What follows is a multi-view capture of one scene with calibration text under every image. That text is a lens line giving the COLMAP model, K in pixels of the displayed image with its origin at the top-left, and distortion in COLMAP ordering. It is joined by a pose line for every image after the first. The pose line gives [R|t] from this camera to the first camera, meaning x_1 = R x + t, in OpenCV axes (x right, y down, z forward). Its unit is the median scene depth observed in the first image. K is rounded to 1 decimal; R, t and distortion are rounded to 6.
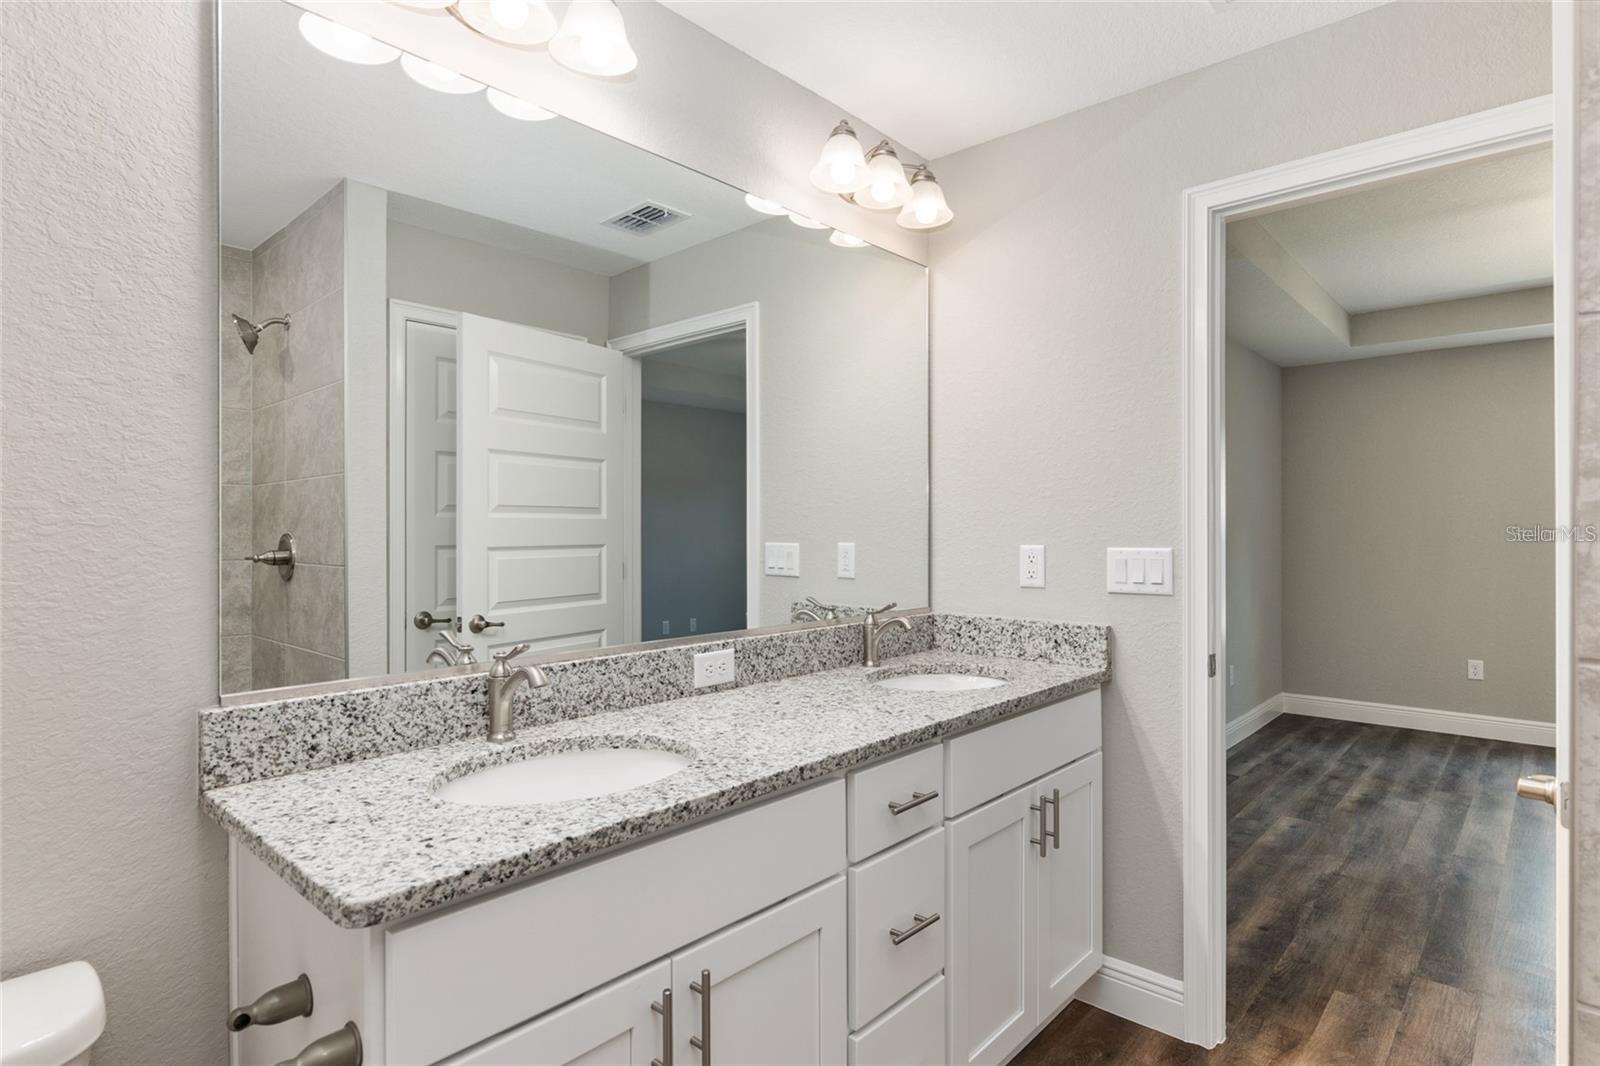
lens RADIAL K [[827.5, 0, 795.5], [0, 827.5, 527.1], [0, 0, 1]] dist [0.001089, 0.000332]
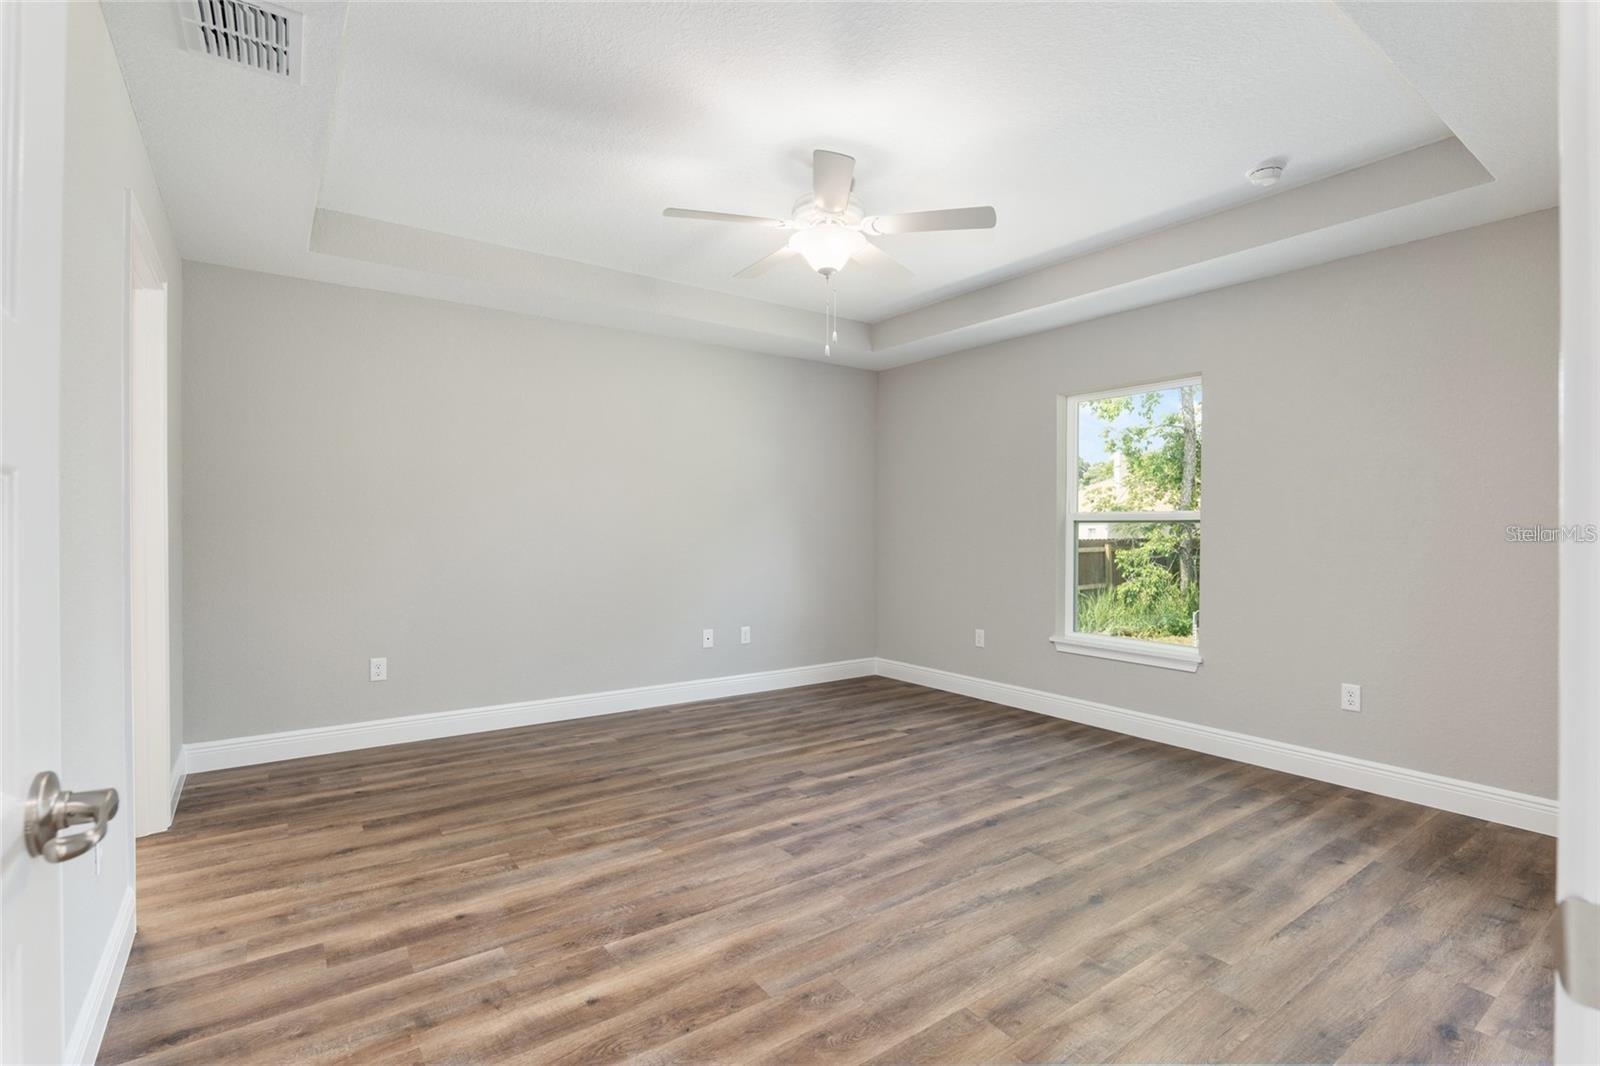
lens RADIAL K [[741.9, 0, 800.0], [0, 741.9, 533.0], [0, 0, 1]] dist [-0.023713, 0.006465]
pose [[0.979155, 0.008024, -0.202956, 1.024532], [-0.006518, 0.999946, 0.008084, 0.032727], [0.203009, -0.006592, 0.979155, -0.016635]]
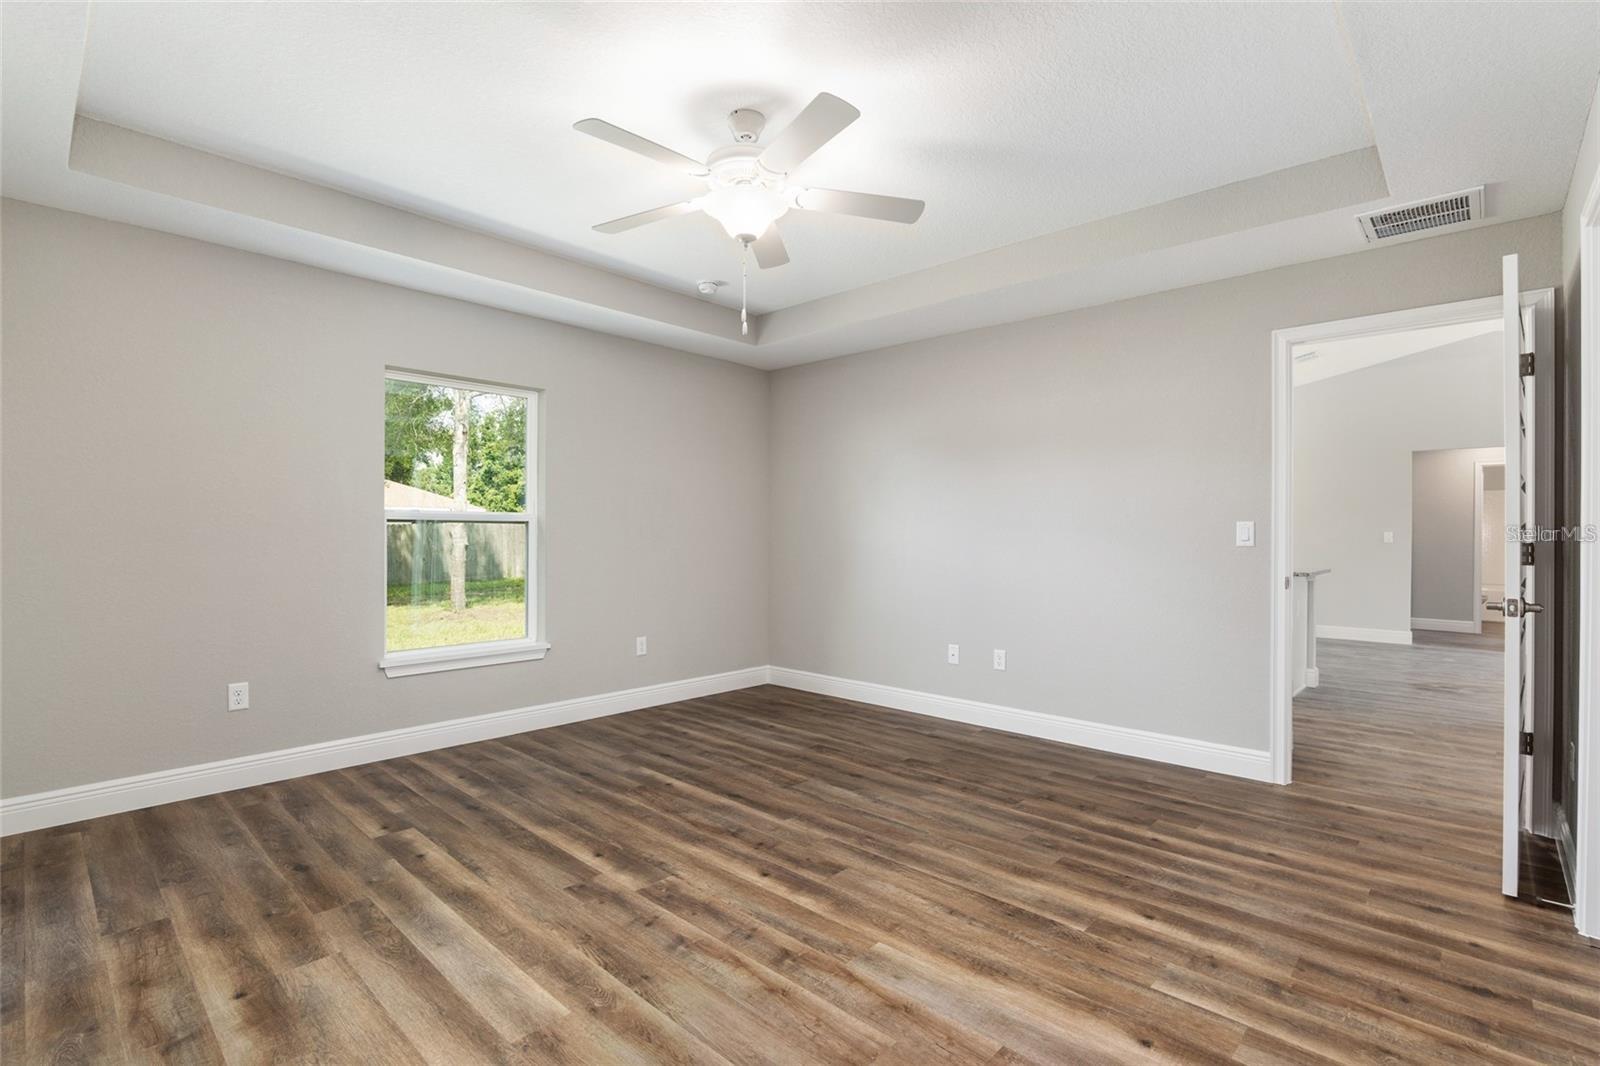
lens RADIAL K [[741.9, 0, 800.0], [0, 741.9, 533.0], [0, 0, 1]] dist [-0.023713, 0.006465]
pose [[0.010979, 0.003213, 0.999935, 0.245568], [-0.004204, 0.999986, -0.003167, 0.039229], [-0.999931, -0.004169, 0.010992, 0.662763]]
